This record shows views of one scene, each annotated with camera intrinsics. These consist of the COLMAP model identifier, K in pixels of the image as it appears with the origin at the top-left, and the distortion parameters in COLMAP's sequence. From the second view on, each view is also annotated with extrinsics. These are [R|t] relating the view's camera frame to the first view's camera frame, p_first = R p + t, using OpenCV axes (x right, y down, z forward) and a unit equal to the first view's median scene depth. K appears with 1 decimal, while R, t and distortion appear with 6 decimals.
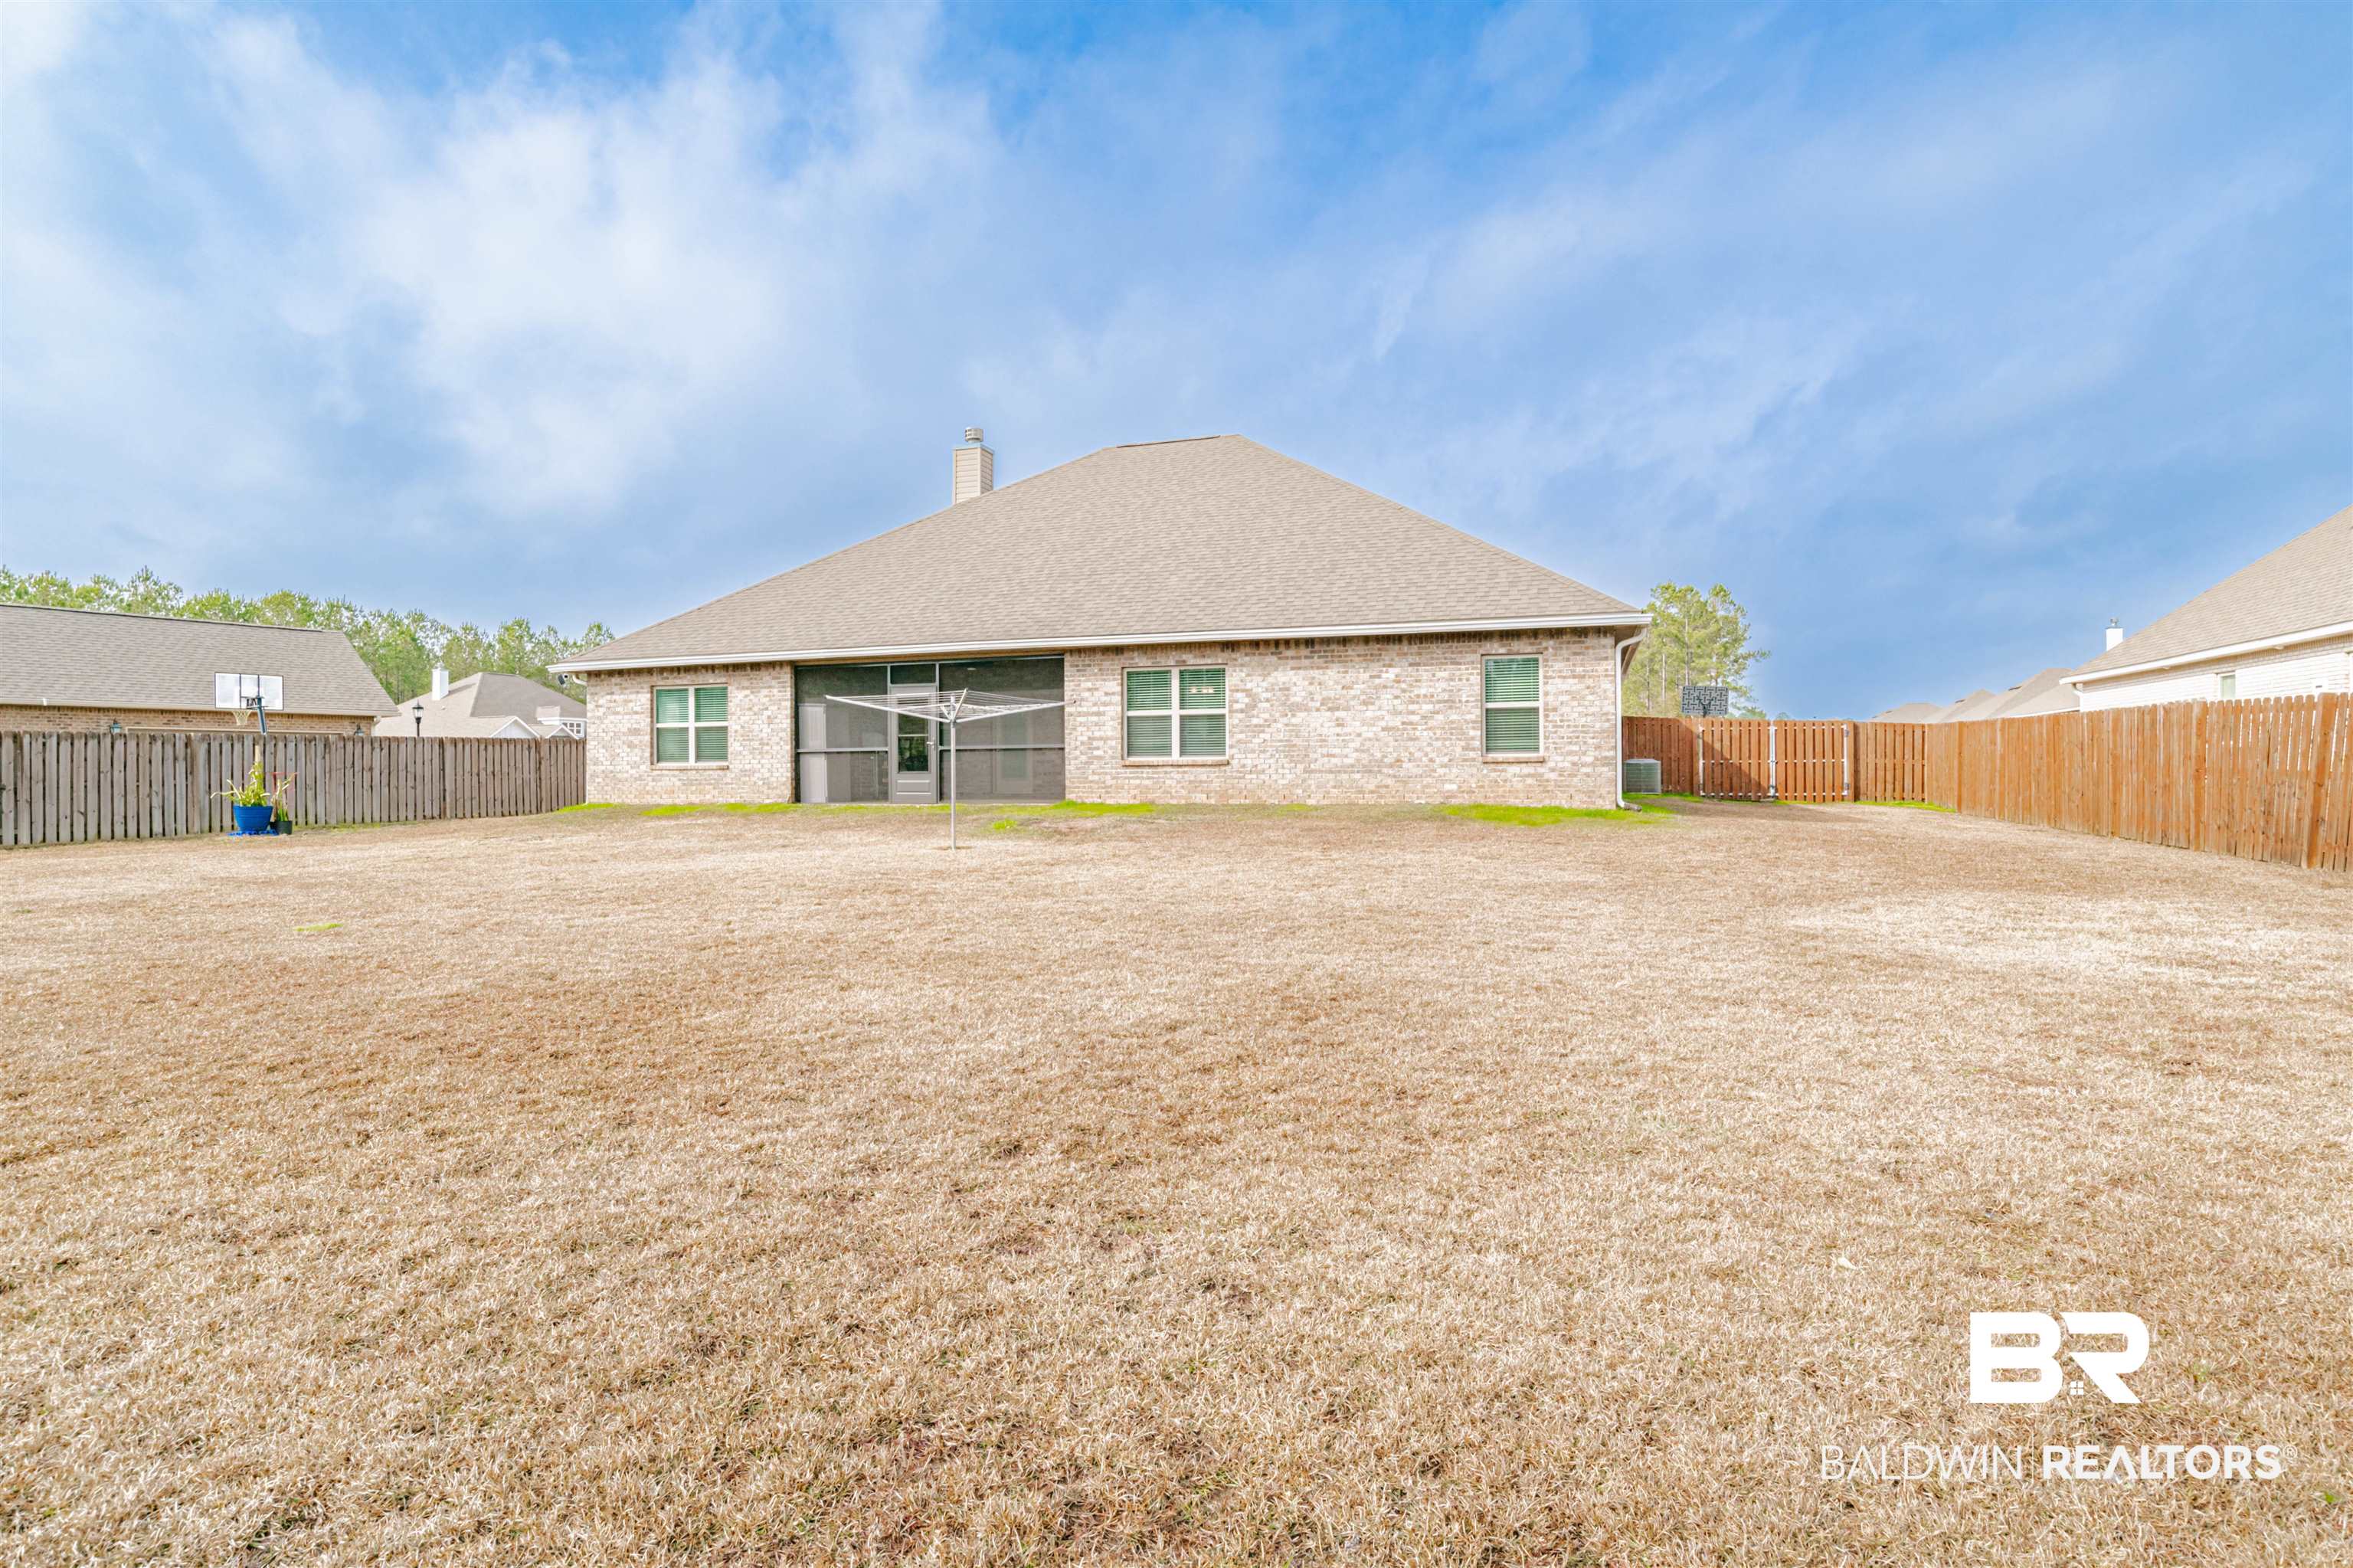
lens RADIAL K [[1207.1, 0, 1173.5], [0, 1207.1, 783.2], [0, 0, 1]] dist [-0.048330, 0.021147]
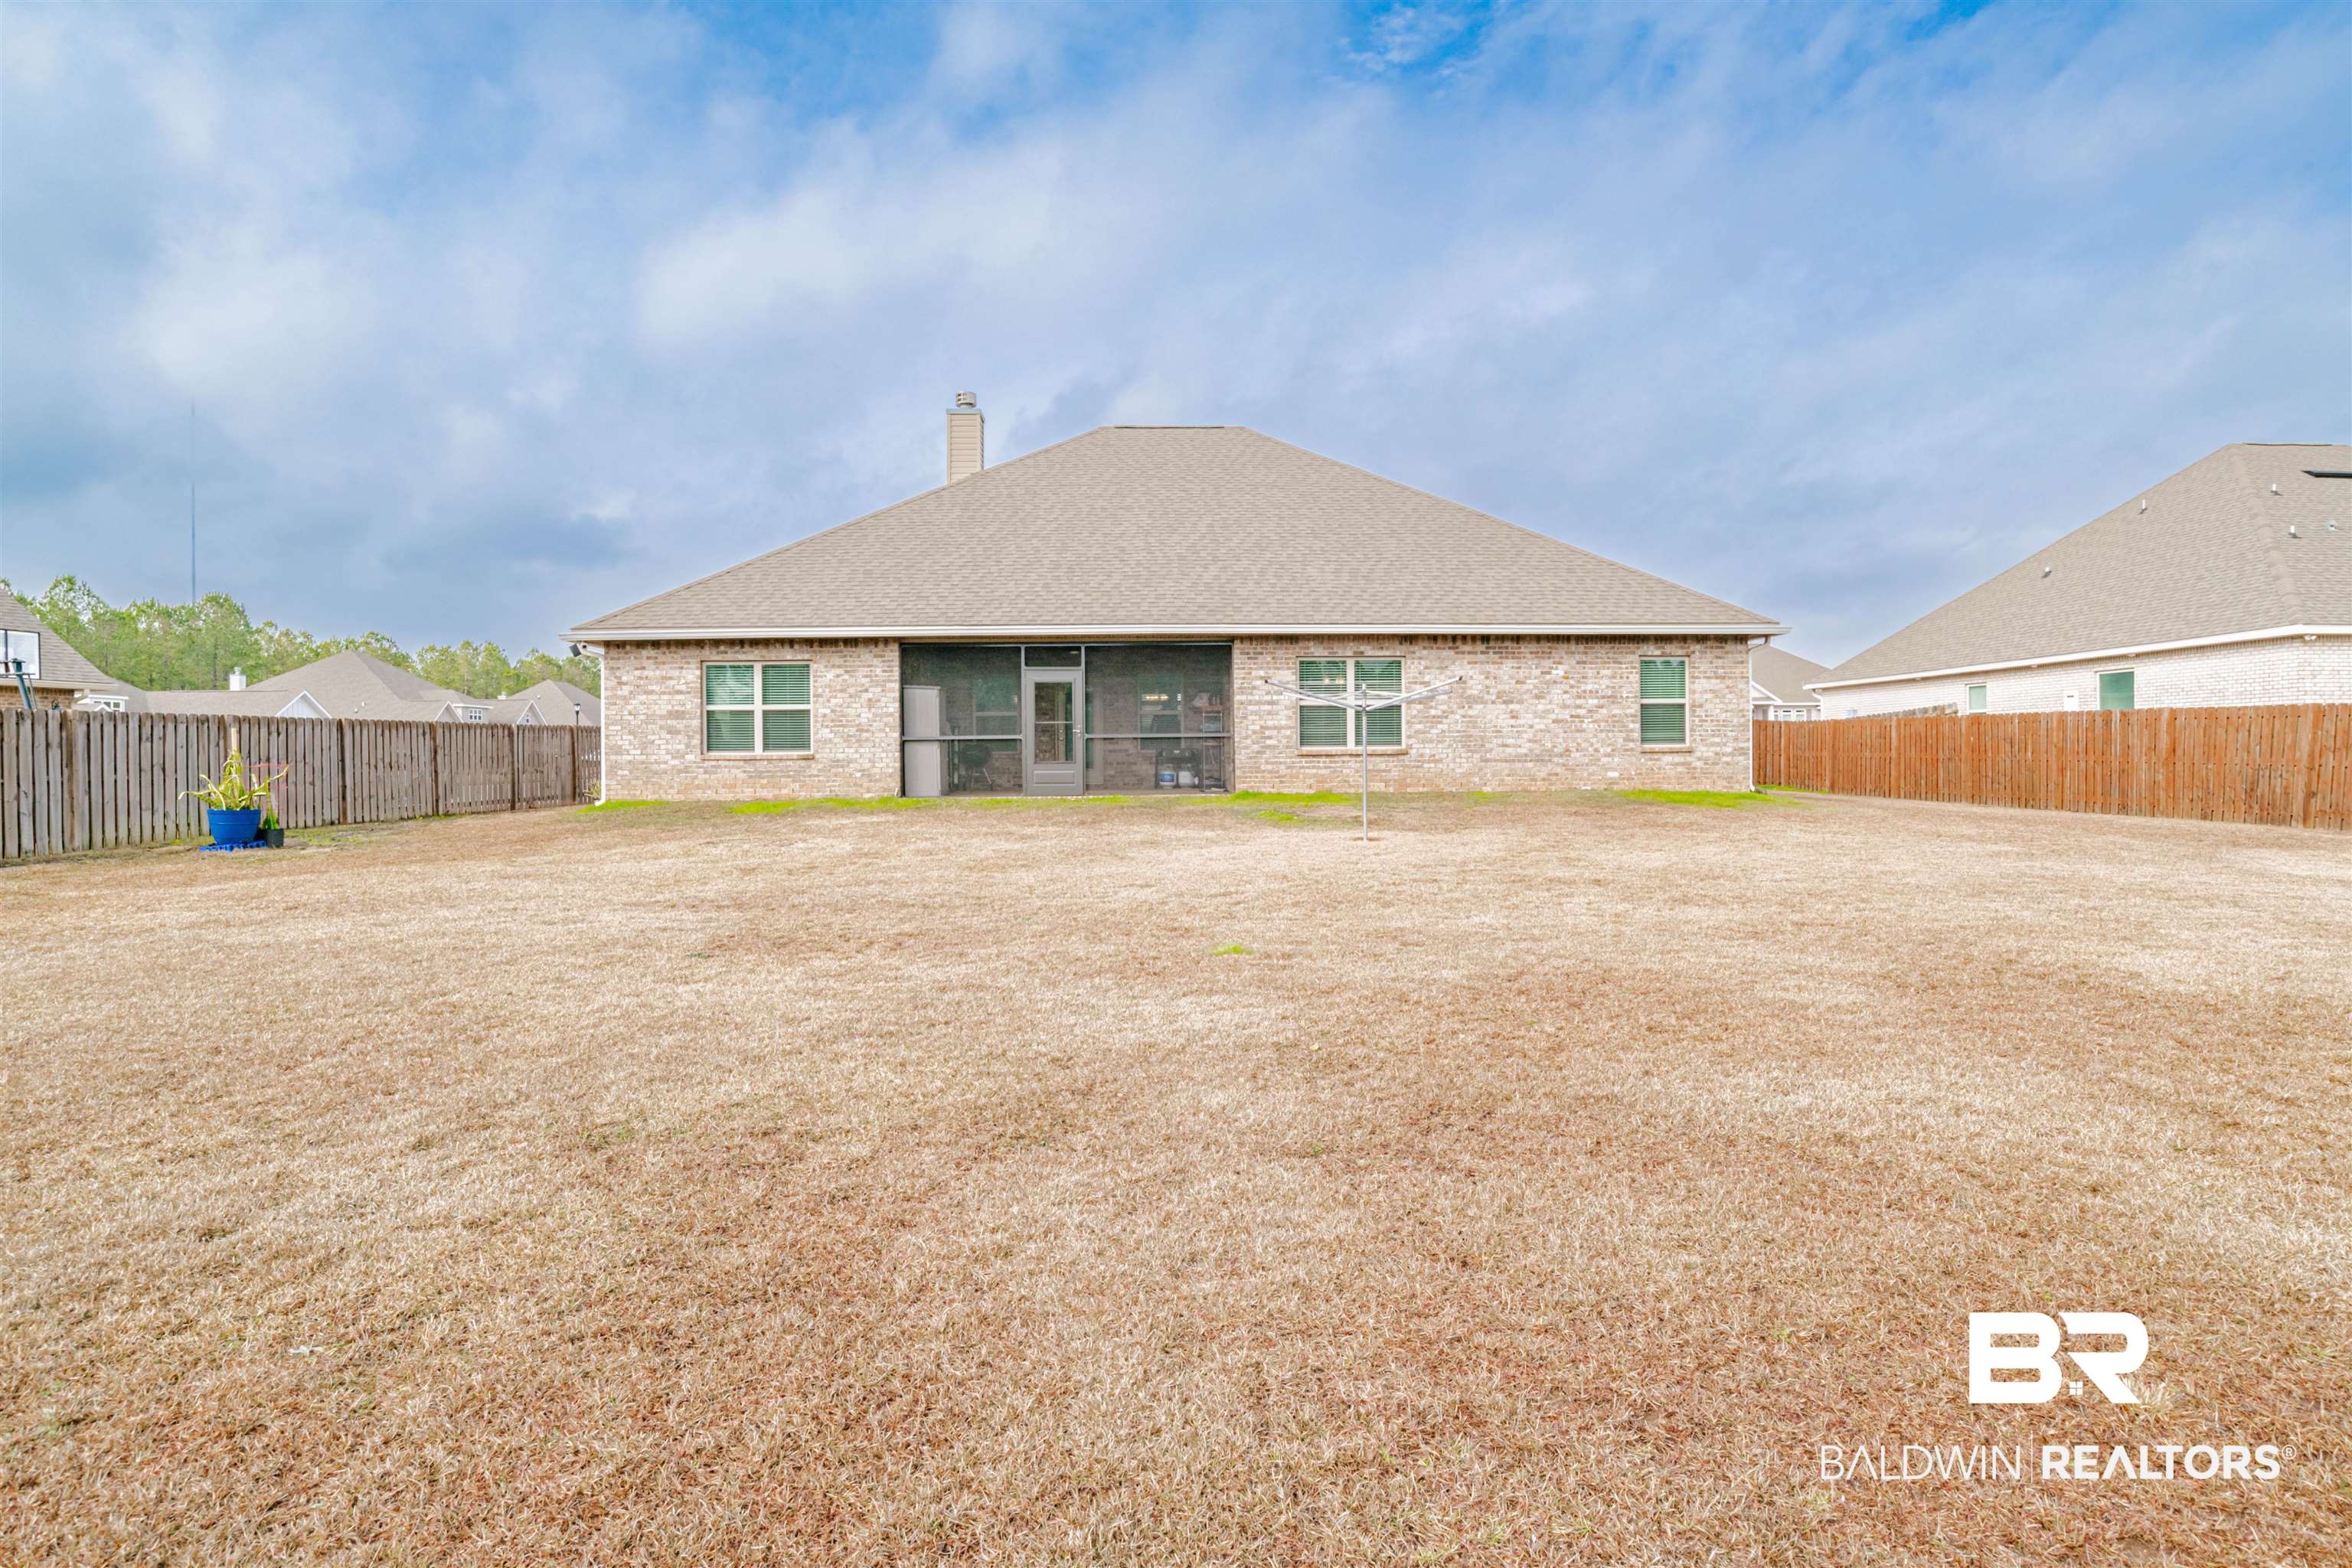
lens RADIAL K [[1206.5, 0, 1172.5], [0, 1206.5, 777.2], [0, 0, 1]] dist [-0.048330, 0.021147]
pose [[0.936147, -0.006240, 0.351553, -0.482791], [0.005084, 0.999978, 0.004212, -0.000998], [-0.351572, -0.002156, 0.936159, 0.102402]]
